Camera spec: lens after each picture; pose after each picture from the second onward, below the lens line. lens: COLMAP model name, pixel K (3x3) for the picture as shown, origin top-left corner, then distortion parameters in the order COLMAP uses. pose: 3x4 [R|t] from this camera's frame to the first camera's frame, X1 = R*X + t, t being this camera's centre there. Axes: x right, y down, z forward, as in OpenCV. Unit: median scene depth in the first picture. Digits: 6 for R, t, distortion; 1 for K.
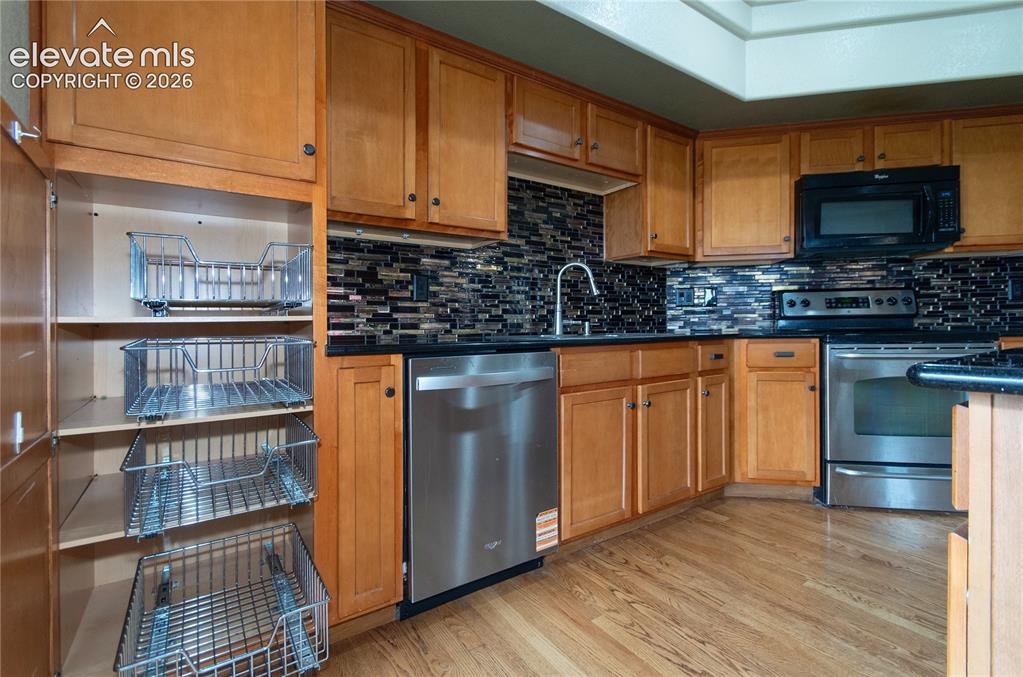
lens RADIAL K [[456.6, 0, 508.1], [0, 456.6, 318.3], [0, 0, 1]] dist [0.001571, -0.003288]
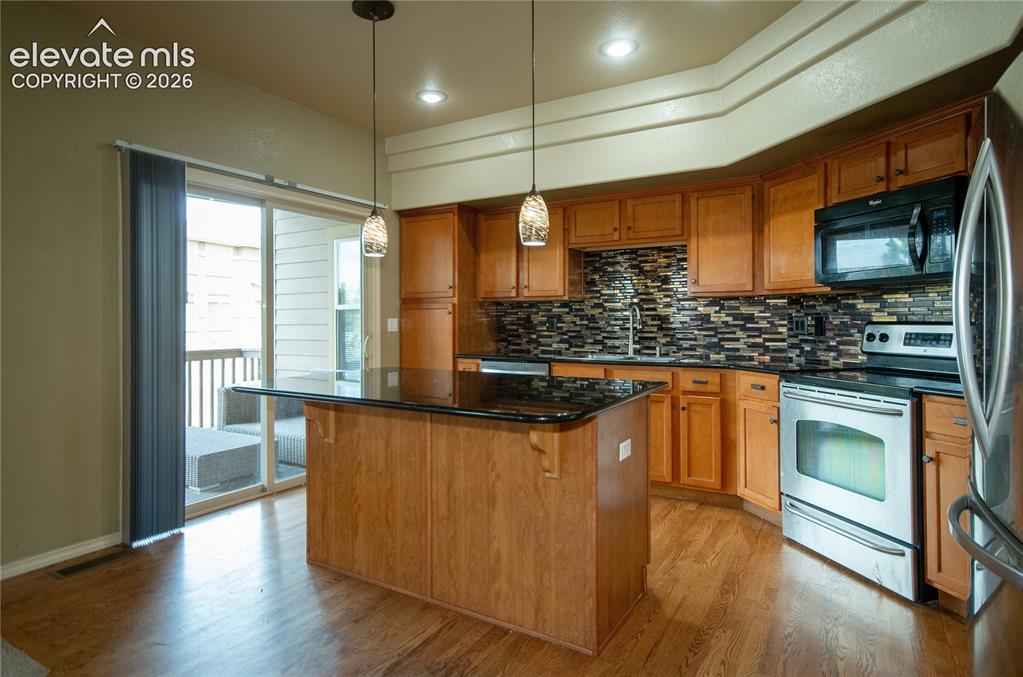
lens RADIAL K [[573.4, 0, 494.1], [0, 573.4, 314.8], [0, 0, 1]] dist [0.003422, 0.001683]
pose [[0.415930, 0.004503, -0.909386, 1.519042], [0.014943, 0.999819, 0.011785, -0.114840], [0.909274, -0.018490, 0.415787, -0.145817]]
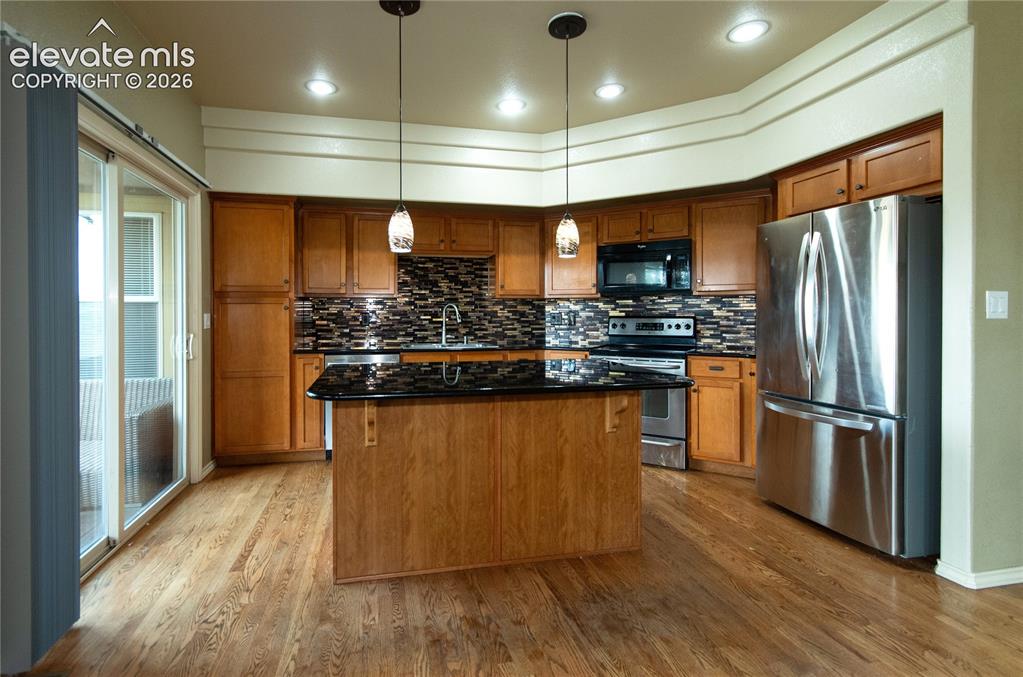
lens RADIAL K [[490.1, 0, 485.8], [0, 490.1, 314.2], [0, 0, 1]] dist [-0.011429, 0.000450]
pose [[0.932810, 0.012059, -0.360166, 0.915934], [-0.003866, 0.999717, 0.023461, -0.120008], [0.360348, -0.020492, 0.932593, -0.704261]]
